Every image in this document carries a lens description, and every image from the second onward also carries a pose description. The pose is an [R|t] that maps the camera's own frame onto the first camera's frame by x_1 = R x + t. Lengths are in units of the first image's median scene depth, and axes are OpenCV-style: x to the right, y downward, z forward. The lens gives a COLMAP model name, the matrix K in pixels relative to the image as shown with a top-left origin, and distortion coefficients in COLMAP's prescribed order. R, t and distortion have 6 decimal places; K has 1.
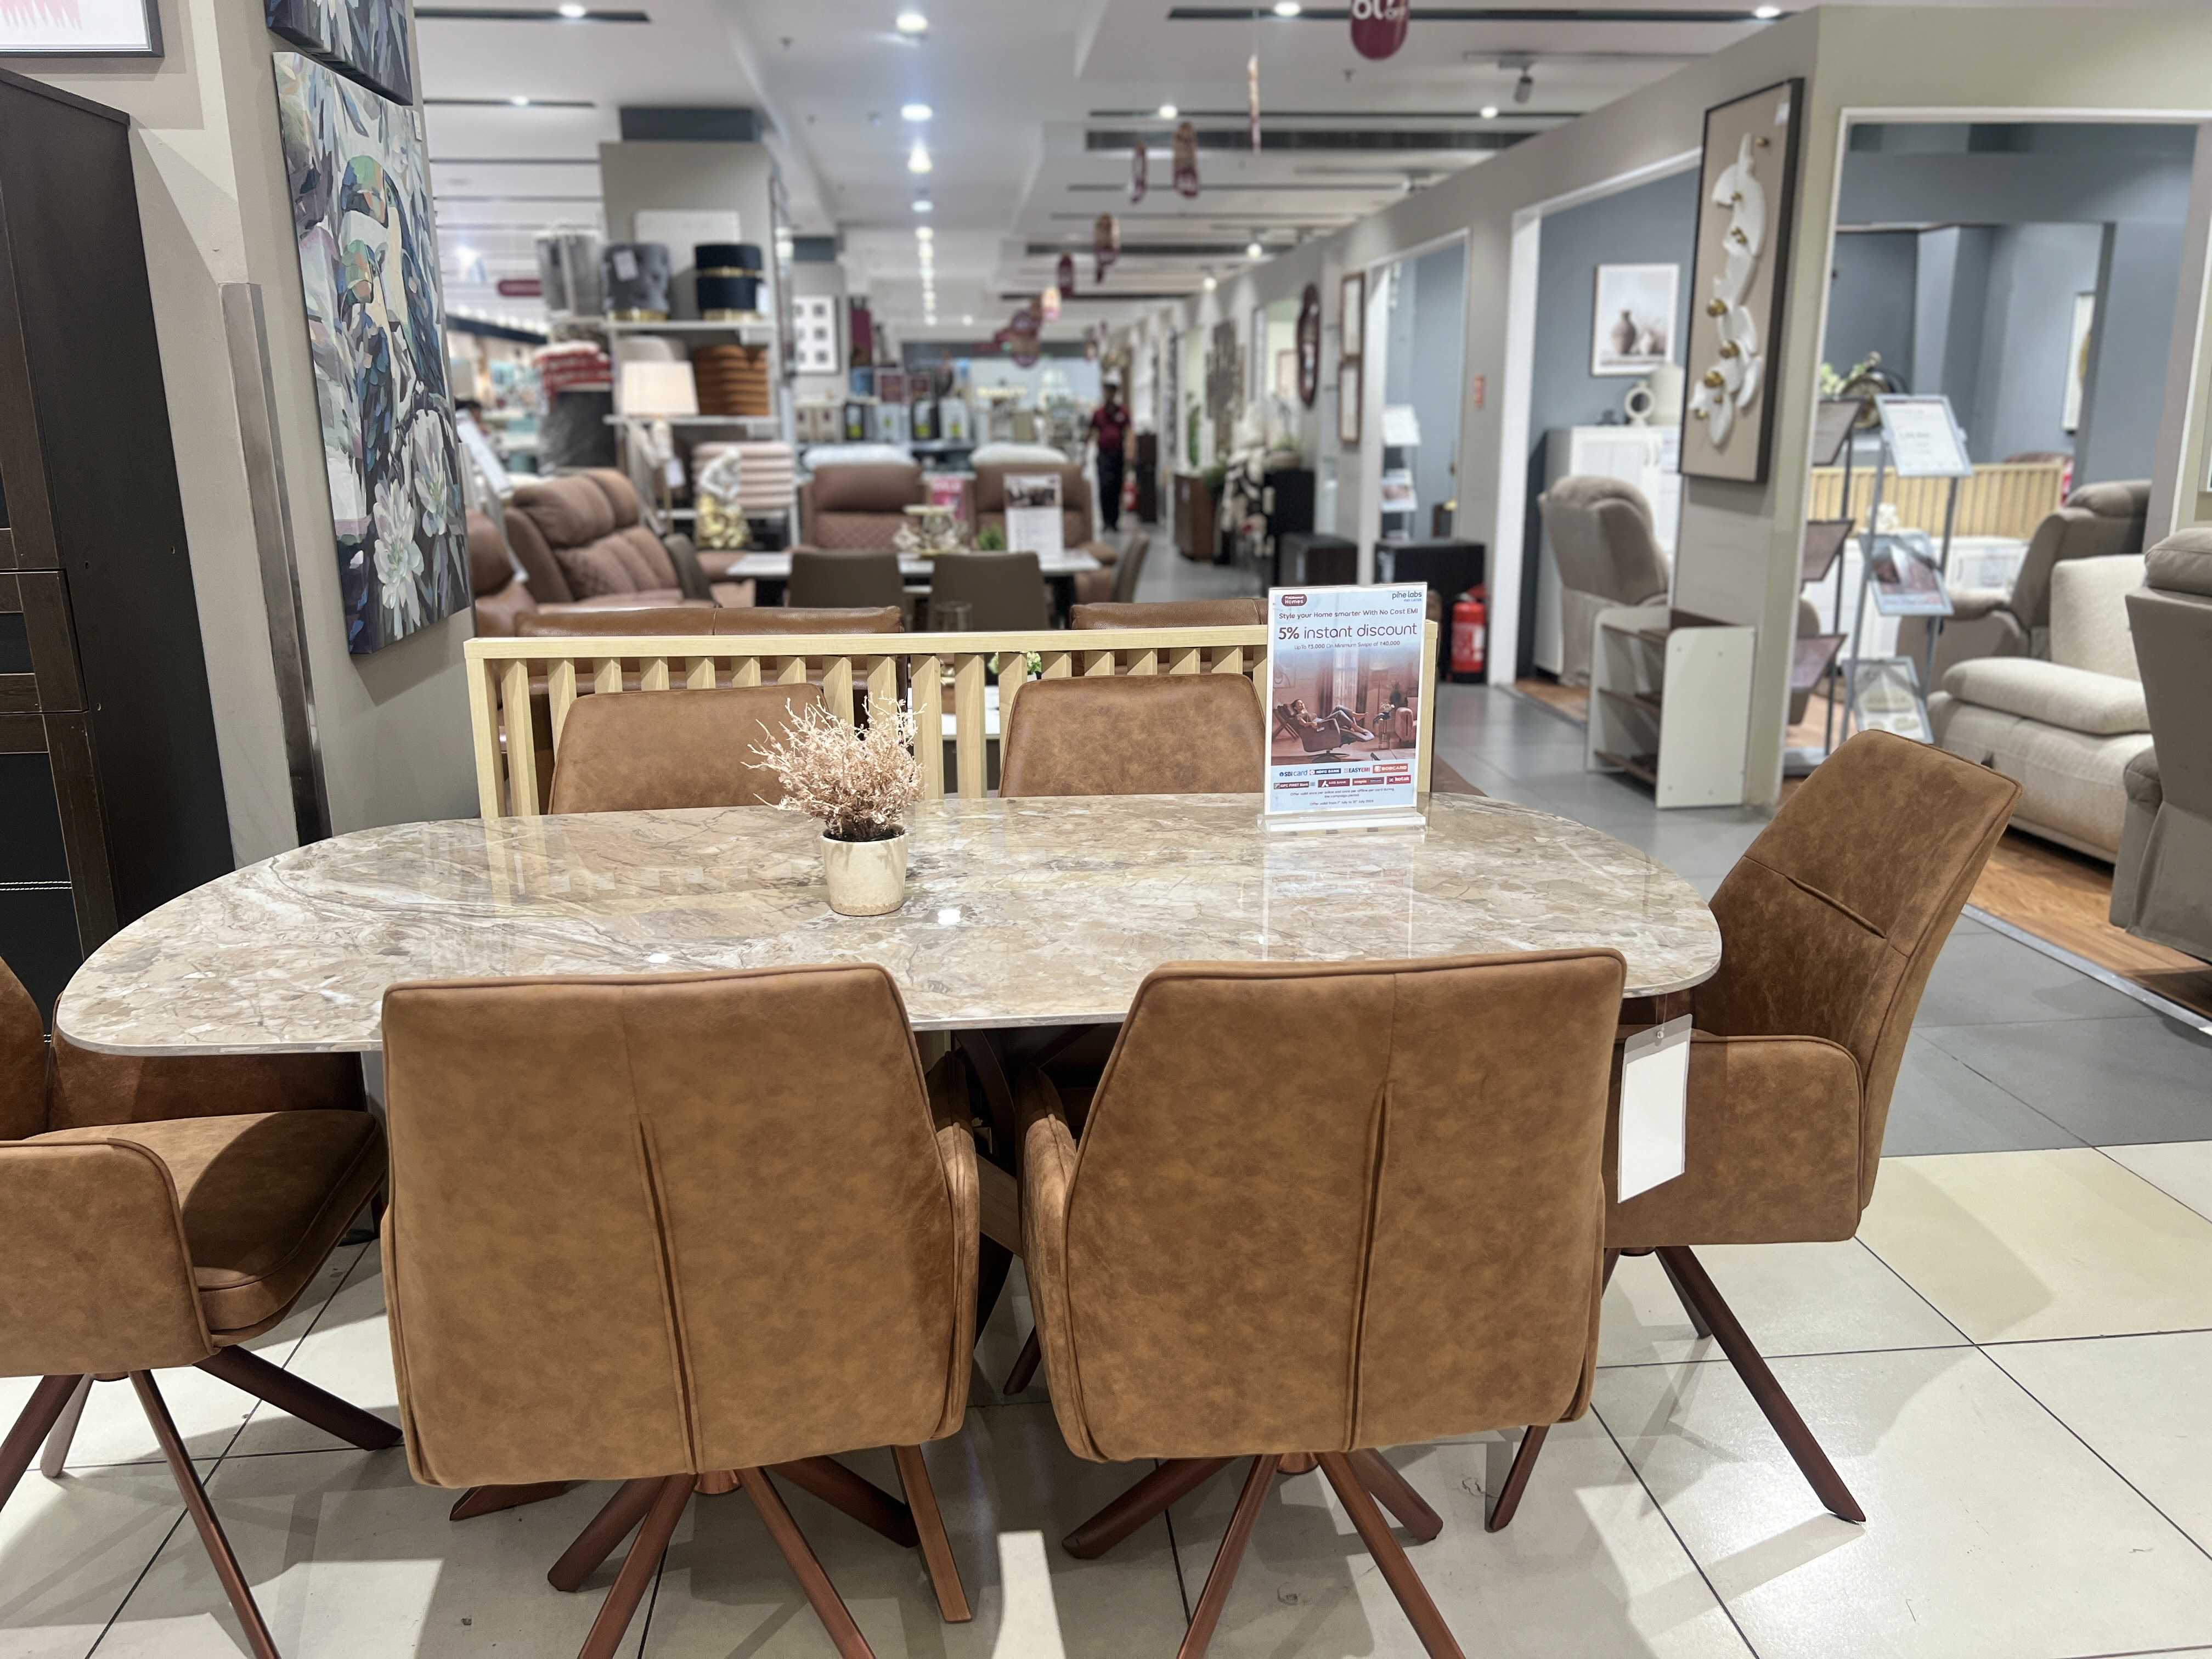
lens RADIAL K [[1660.1, 0, 1101.7], [0, 1660.1, 846.4], [0, 0, 1]] dist [0.057203, -0.074059]
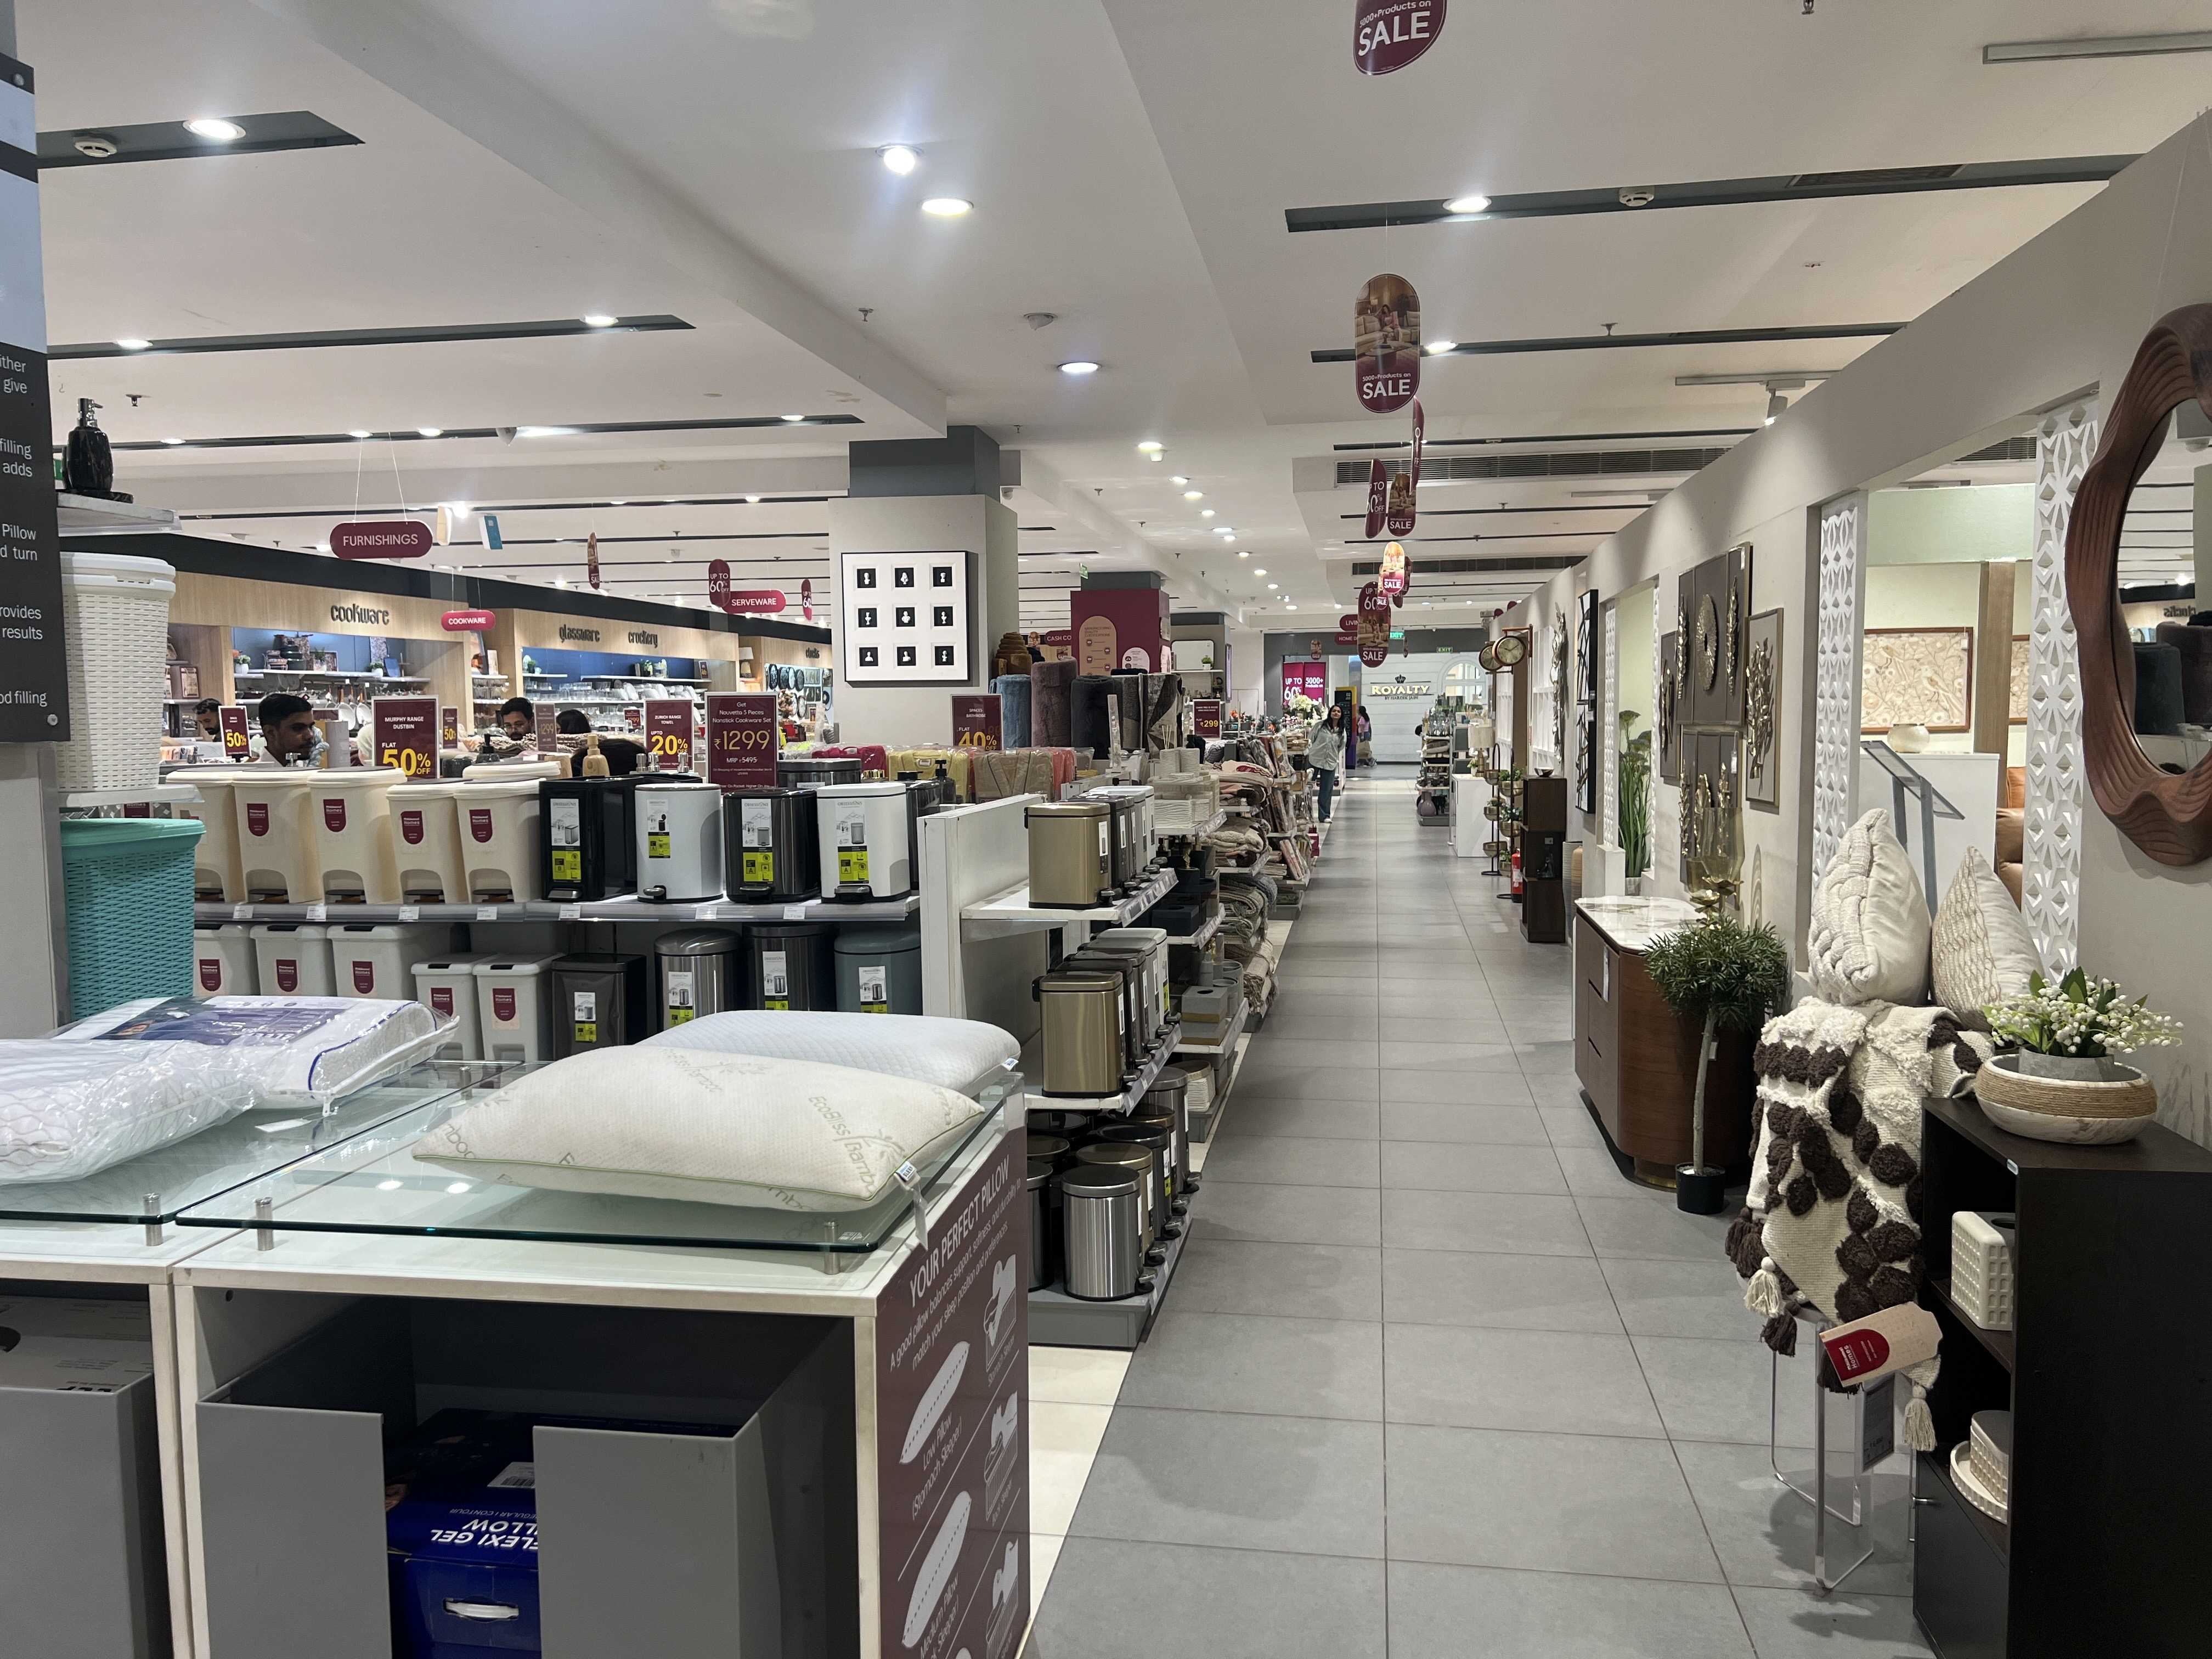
lens RADIAL K [[1660.1, 0, 1101.7], [0, 1660.1, 846.4], [0, 0, 1]] dist [0.057203, -0.074059]
pose [[0.966460, 0.017809, -0.256200, 0.031598], [-0.060826, 0.985082, -0.160979, -0.153082], [0.249511, 0.171163, 0.953125, 0.525097]]
